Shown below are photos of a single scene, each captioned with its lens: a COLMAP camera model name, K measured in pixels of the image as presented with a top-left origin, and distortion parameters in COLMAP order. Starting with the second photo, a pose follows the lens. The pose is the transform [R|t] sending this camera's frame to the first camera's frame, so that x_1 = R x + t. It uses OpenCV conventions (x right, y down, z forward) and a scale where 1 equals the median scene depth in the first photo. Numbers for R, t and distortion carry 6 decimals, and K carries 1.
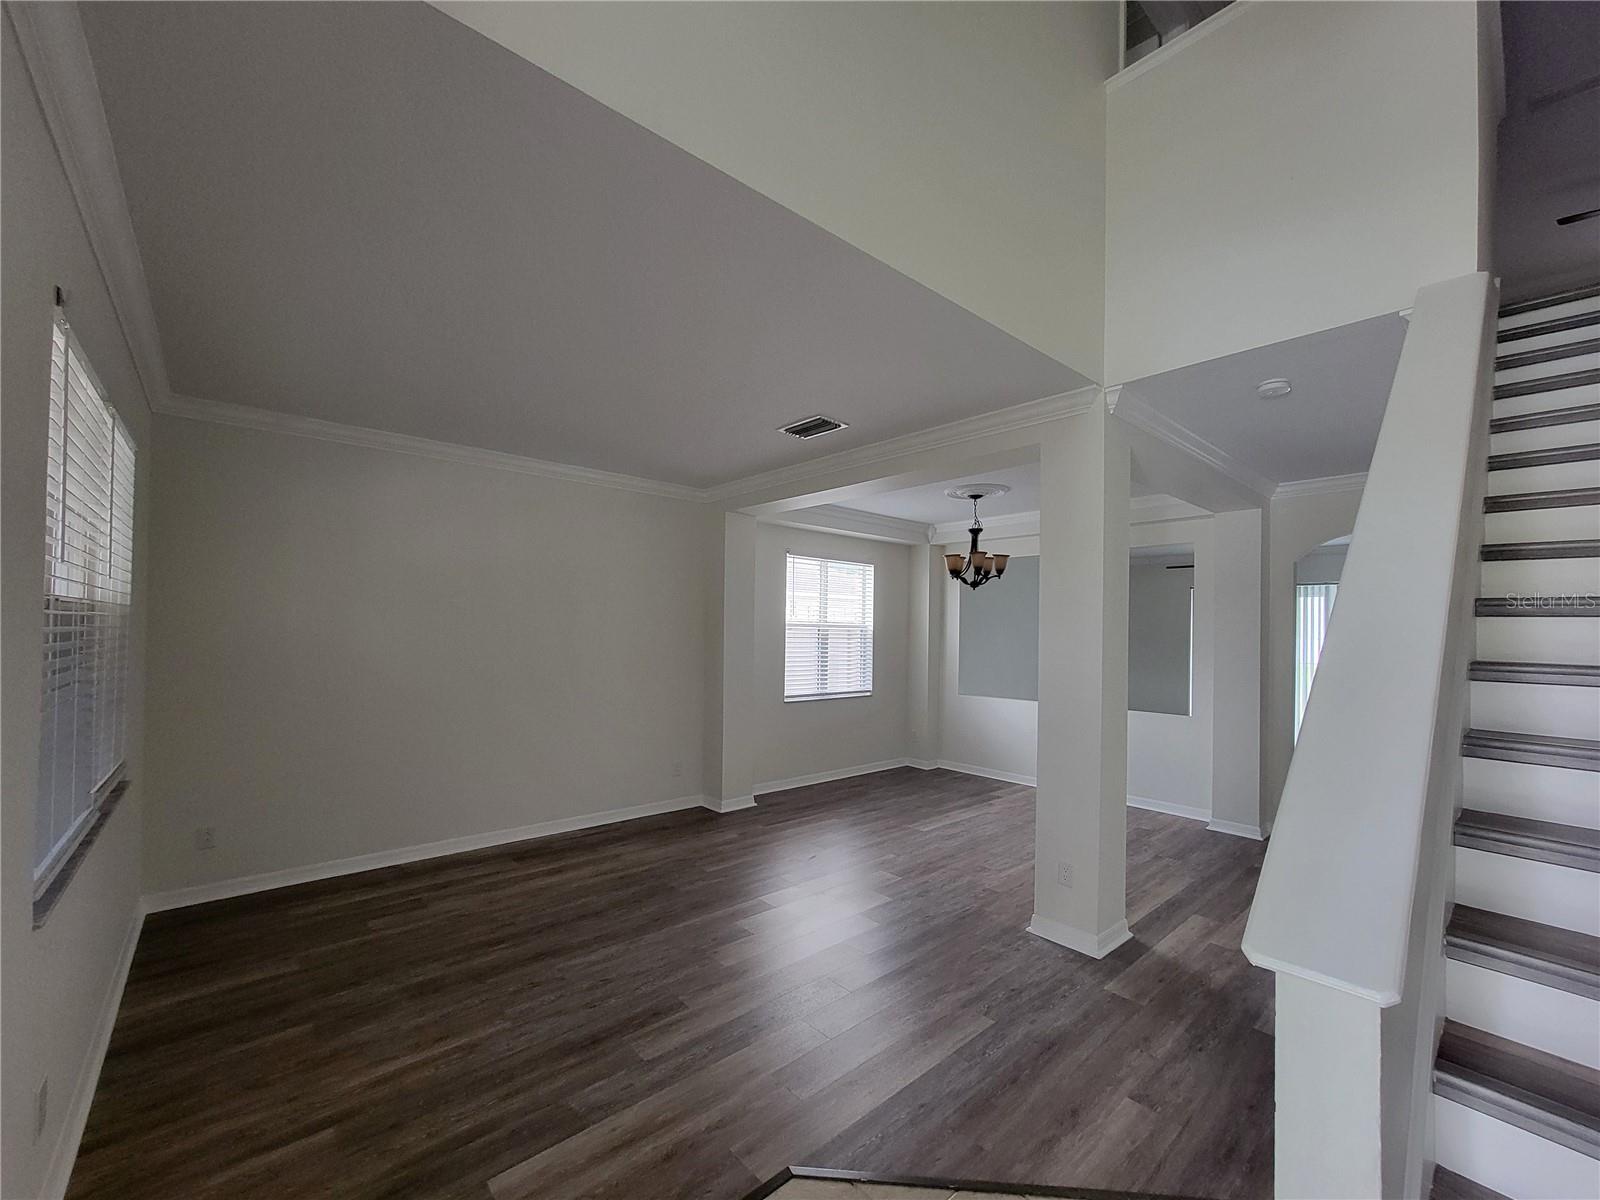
lens RADIAL K [[654.5, 0, 801.7], [0, 654.5, 623.4], [0, 0, 1]] dist [-0.010627, 0.005269]
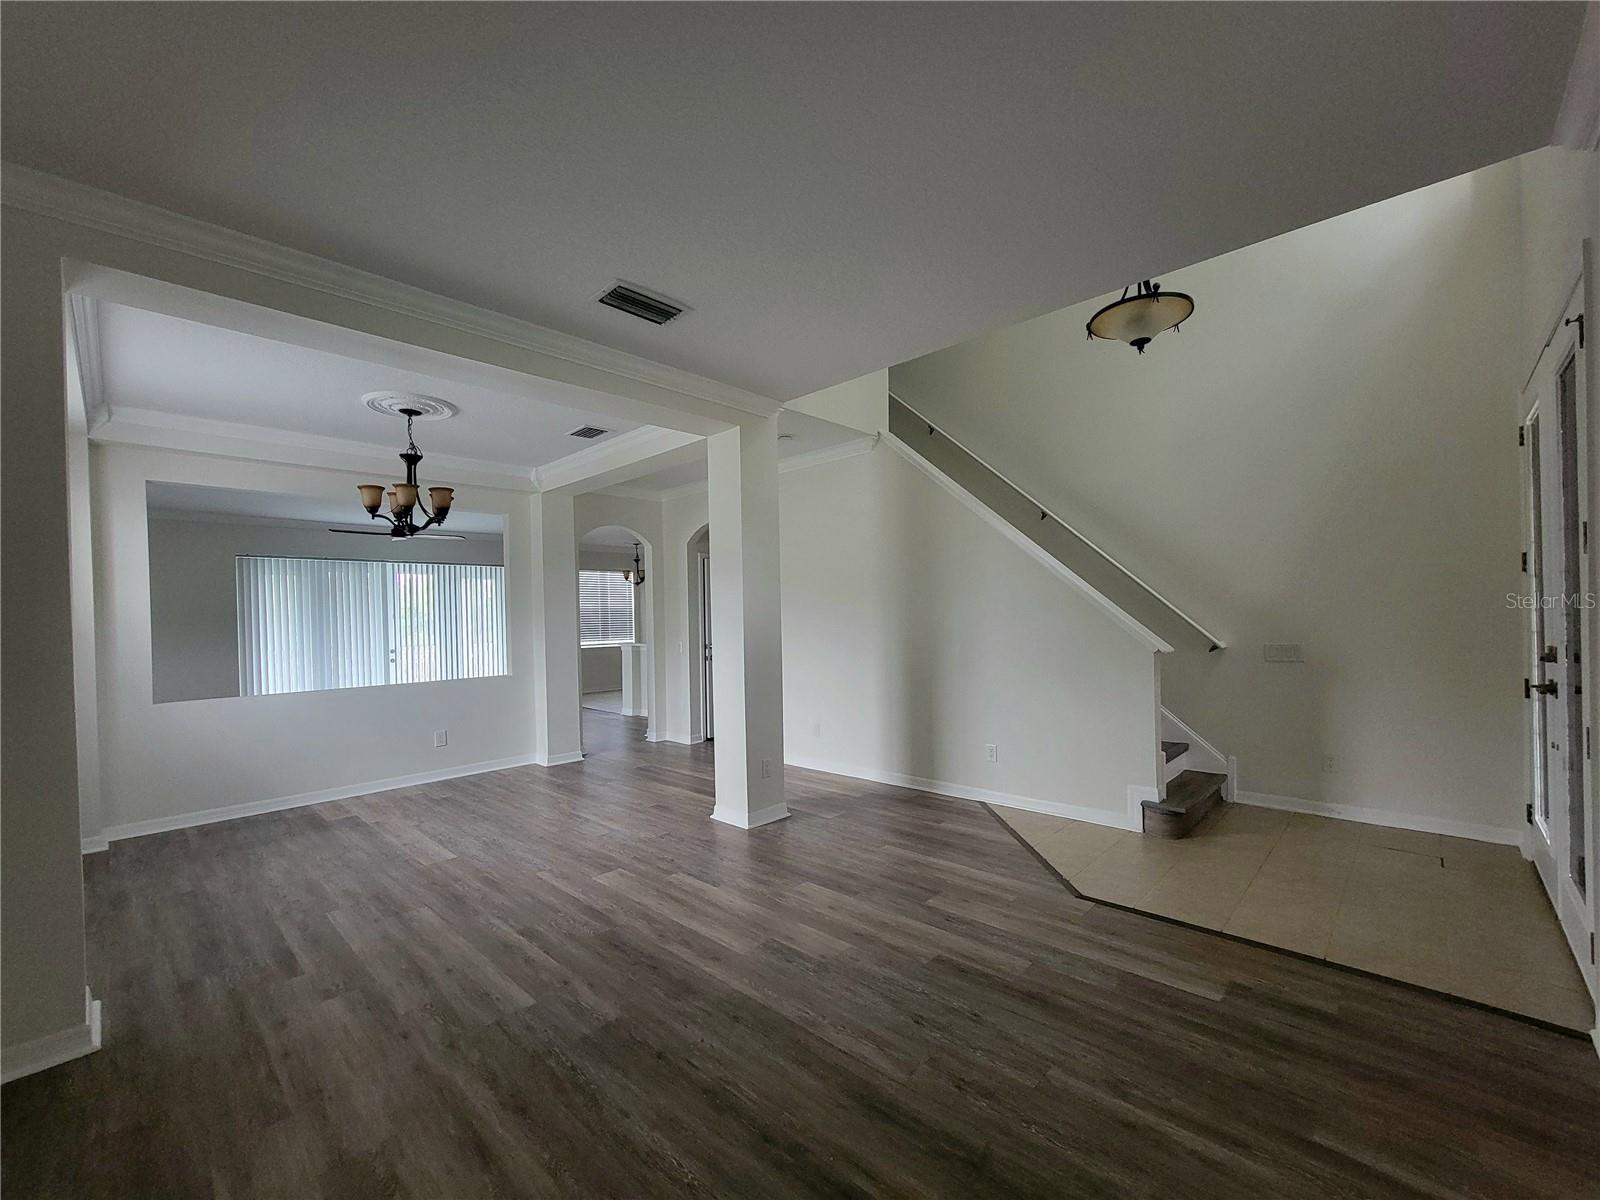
lens RADIAL K [[654.5, 0, 801.7], [0, 654.5, 623.4], [0, 0, 1]] dist [-0.010627, 0.005269]
pose [[-0.086970, -0.025905, 0.995874, -0.868260], [0.012695, 0.999552, 0.027109, 0.057611], [-0.996130, 0.015000, -0.086602, 1.009862]]
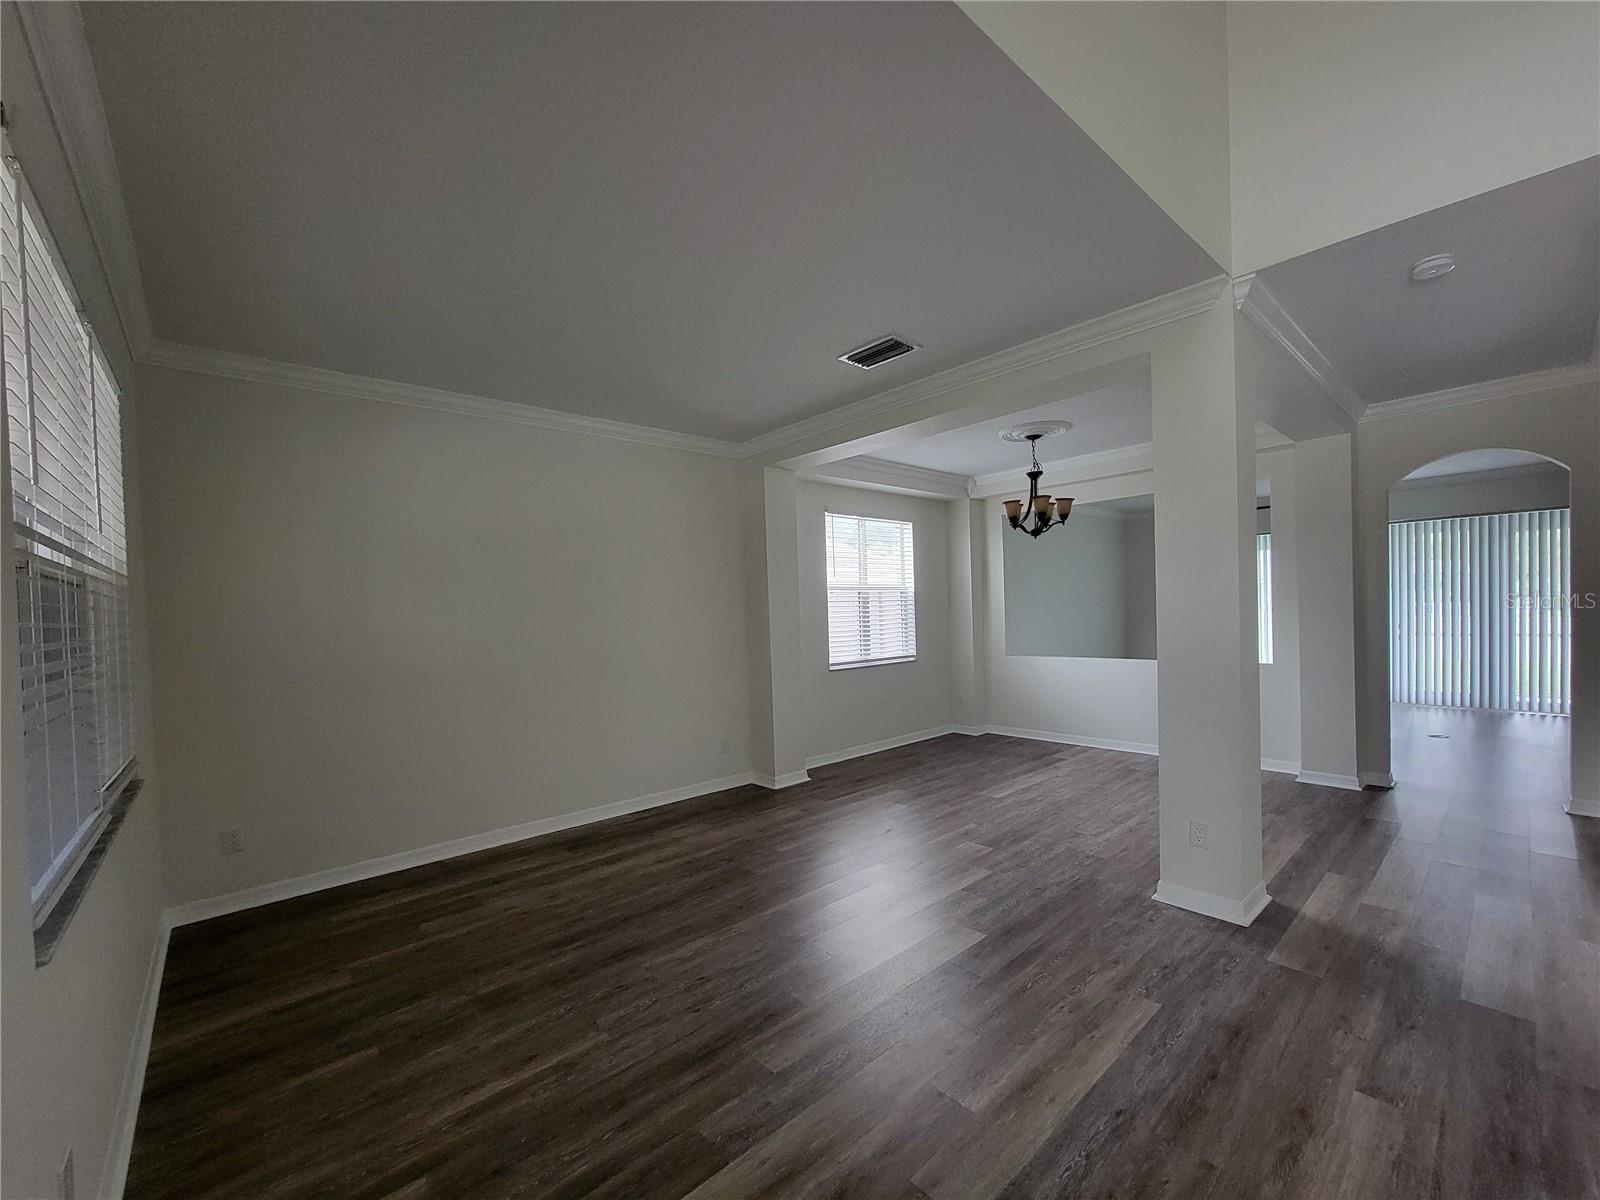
lens RADIAL K [[654.5, 0, 801.7], [0, 654.5, 623.4], [0, 0, 1]] dist [-0.010627, 0.005269]
pose [[0.998905, -0.046712, 0.002763, -0.125013], [0.046604, 0.998427, 0.031162, 0.040549], [-0.004214, -0.030999, 0.999511, 0.114760]]
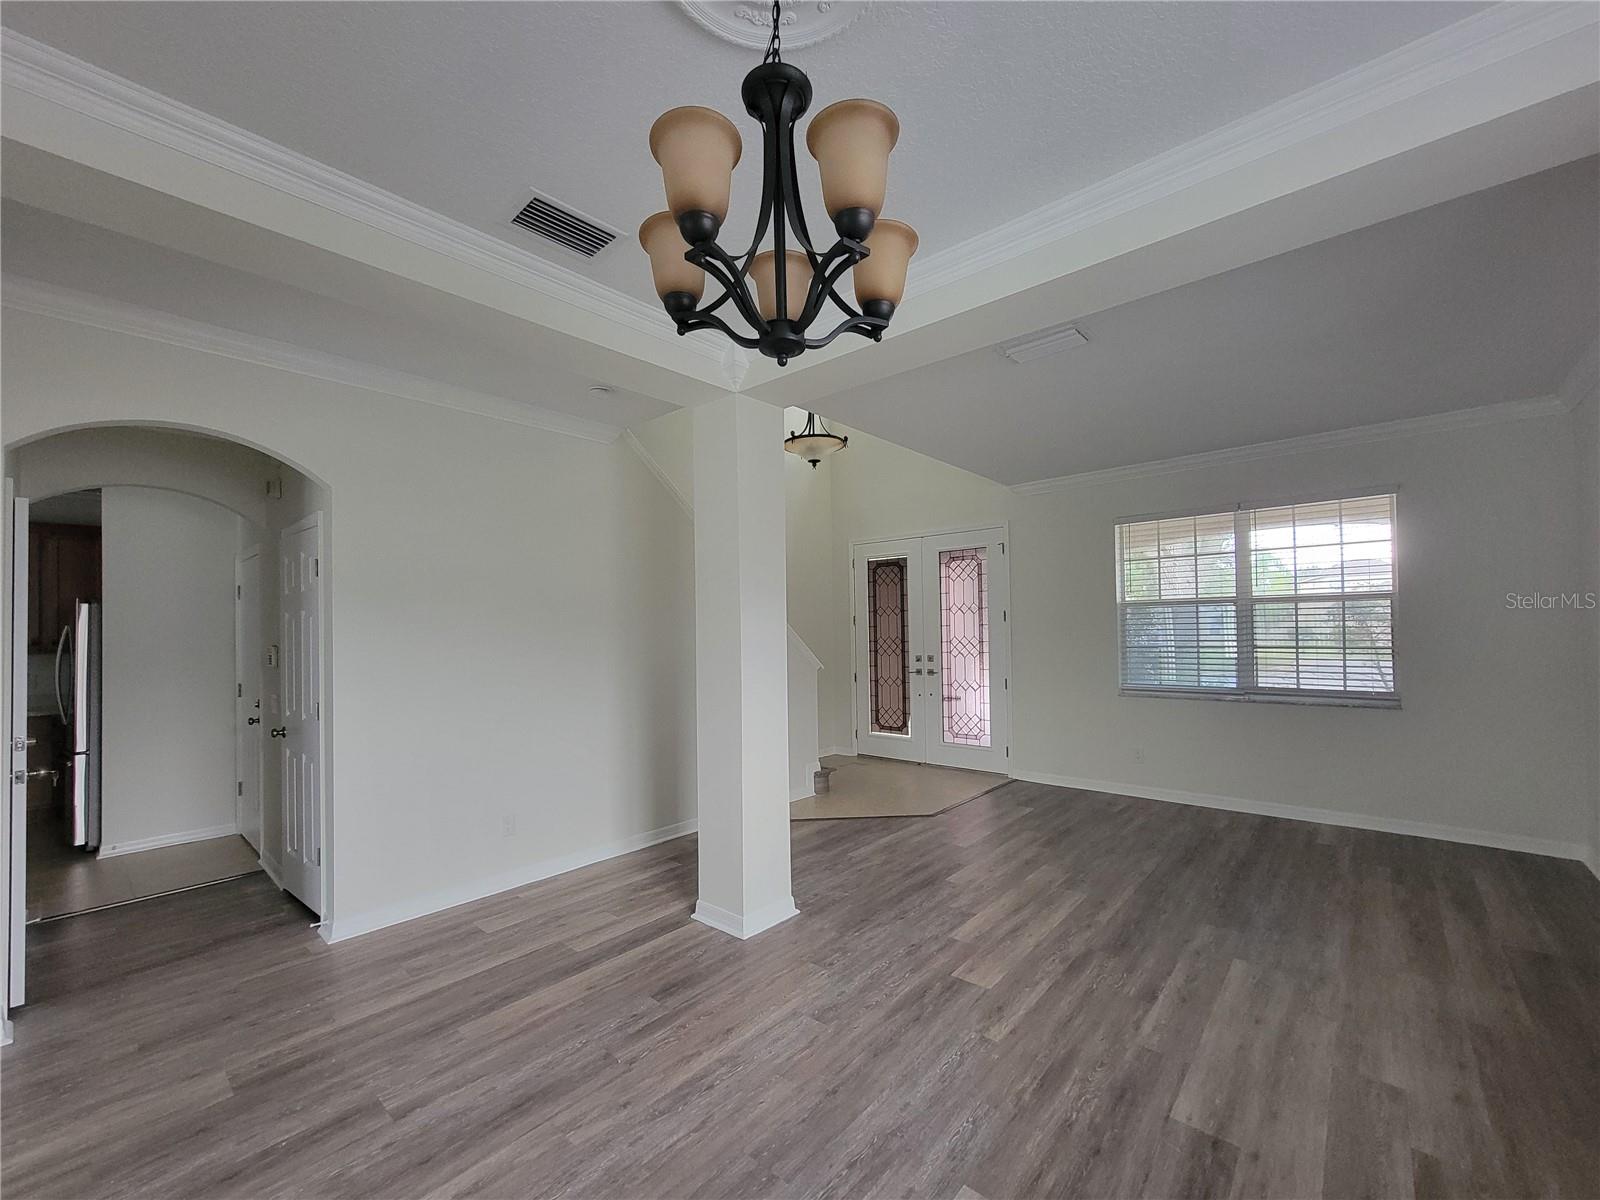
lens RADIAL K [[654.5, 0, 801.7], [0, 654.5, 623.4], [0, 0, 1]] dist [-0.010627, 0.005269]
pose [[-0.992464, -0.001855, -0.122520, 0.464443], [0.000774, 0.999771, -0.021405, 0.064228], [0.122531, -0.021338, -0.992235, 1.986491]]
